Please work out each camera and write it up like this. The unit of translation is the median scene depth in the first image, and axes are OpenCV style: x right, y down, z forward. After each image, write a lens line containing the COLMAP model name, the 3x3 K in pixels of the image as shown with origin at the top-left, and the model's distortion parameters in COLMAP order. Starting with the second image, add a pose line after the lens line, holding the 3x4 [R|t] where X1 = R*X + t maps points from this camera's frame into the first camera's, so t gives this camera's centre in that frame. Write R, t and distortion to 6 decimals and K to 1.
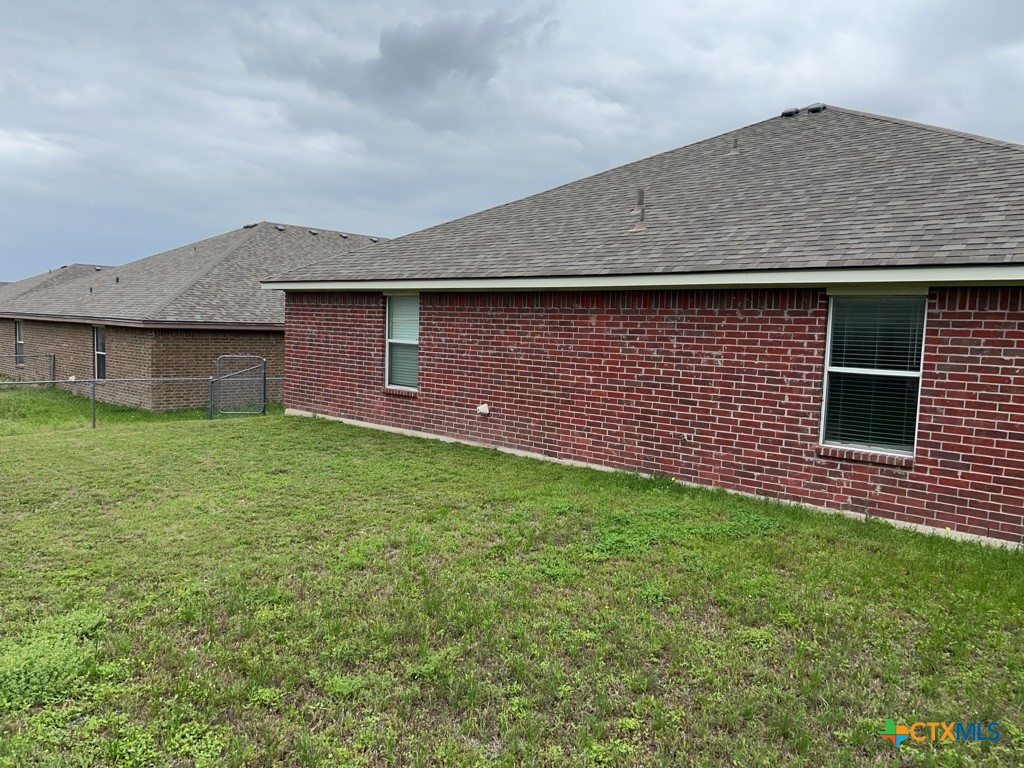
lens RADIAL K [[767.2, 0, 509.8], [0, 767.2, 386.8], [0, 0, 1]] dist [0.055779, -0.068318]
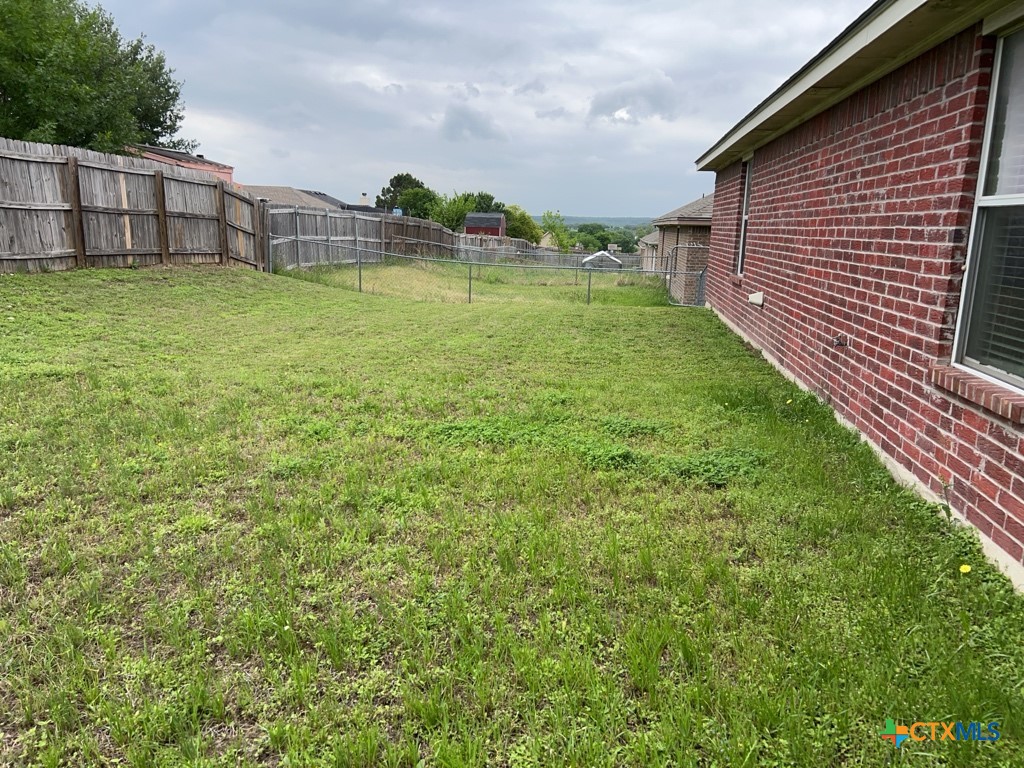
lens RADIAL K [[767.2, 0, 508.2], [0, 767.2, 390.9], [0, 0, 1]] dist [0.055779, -0.068318]
pose [[0.576772, 0.148803, -0.803238, 0.640573], [-0.064833, 0.988507, 0.136570, 0.044038], [0.814328, -0.026693, 0.579790, 0.496266]]
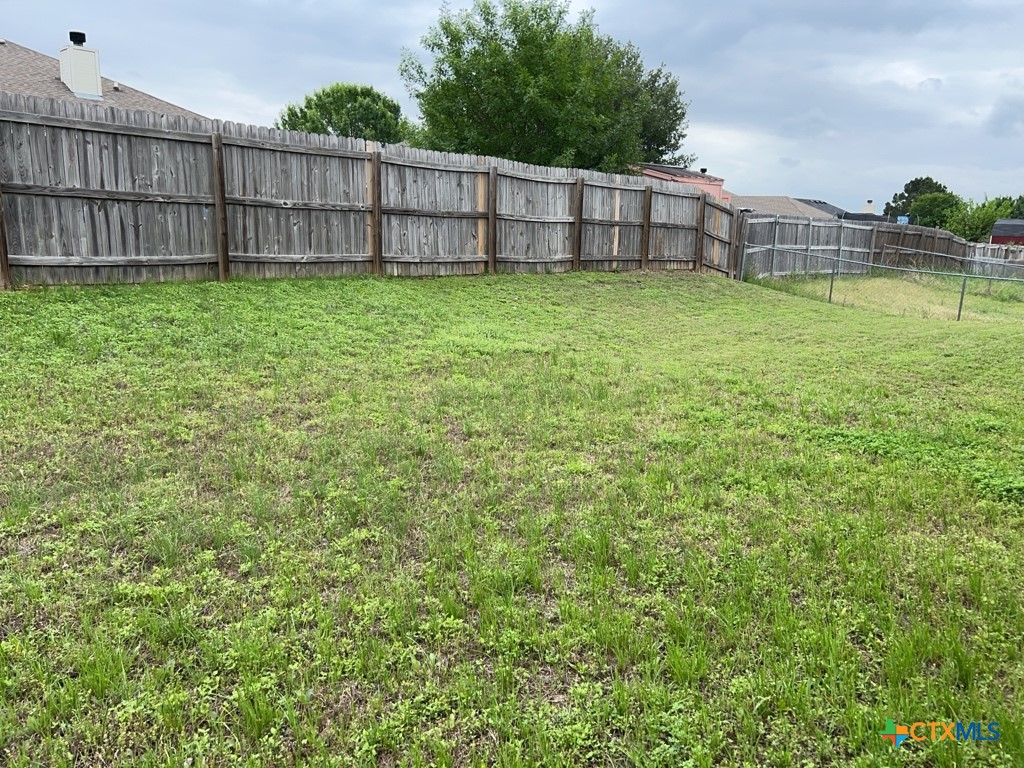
lens RADIAL K [[767.2, 0, 506.4], [0, 767.2, 392.0], [0, 0, 1]] dist [0.055779, -0.068318]
pose [[-0.001808, 0.177454, -0.984127, 0.868273], [-0.099047, 0.979258, 0.176758, 0.044240], [0.995081, 0.097794, 0.015806, 0.606684]]
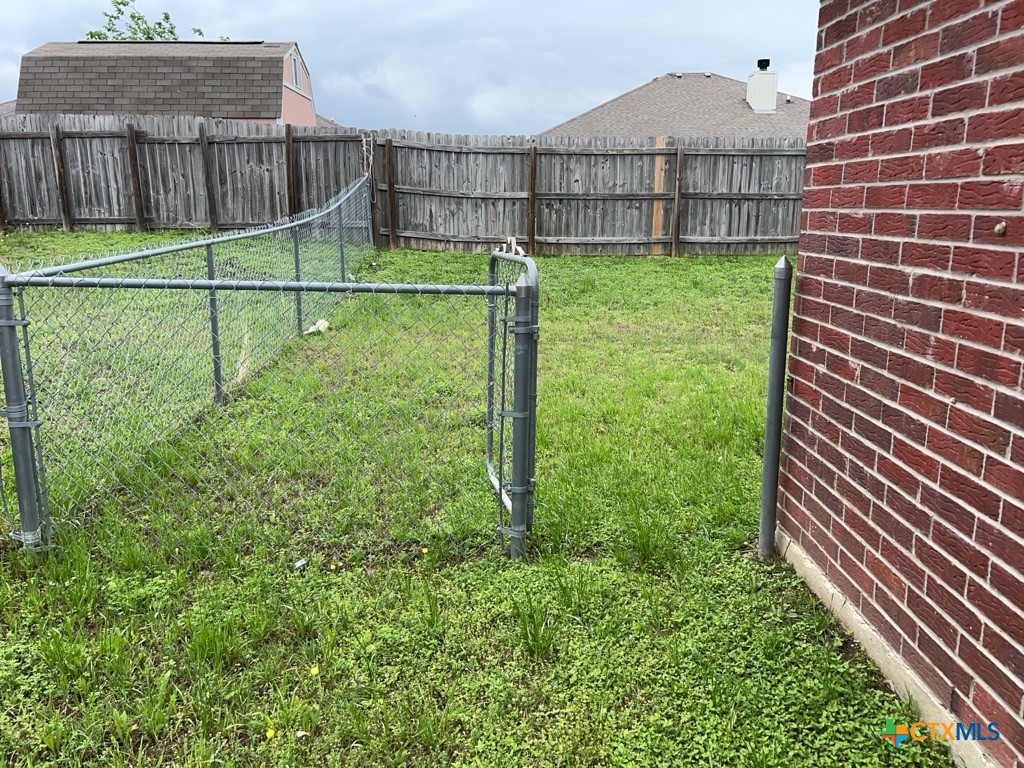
lens RADIAL K [[767.2, 0, 512.2], [0, 767.2, 386.9], [0, 0, 1]] dist [0.055779, -0.068318]
pose [[-0.715460, 0.129335, -0.686578, 2.078408], [-0.070421, 0.964361, 0.255046, -0.002812], [0.695095, 0.230825, -0.680854, 1.502740]]
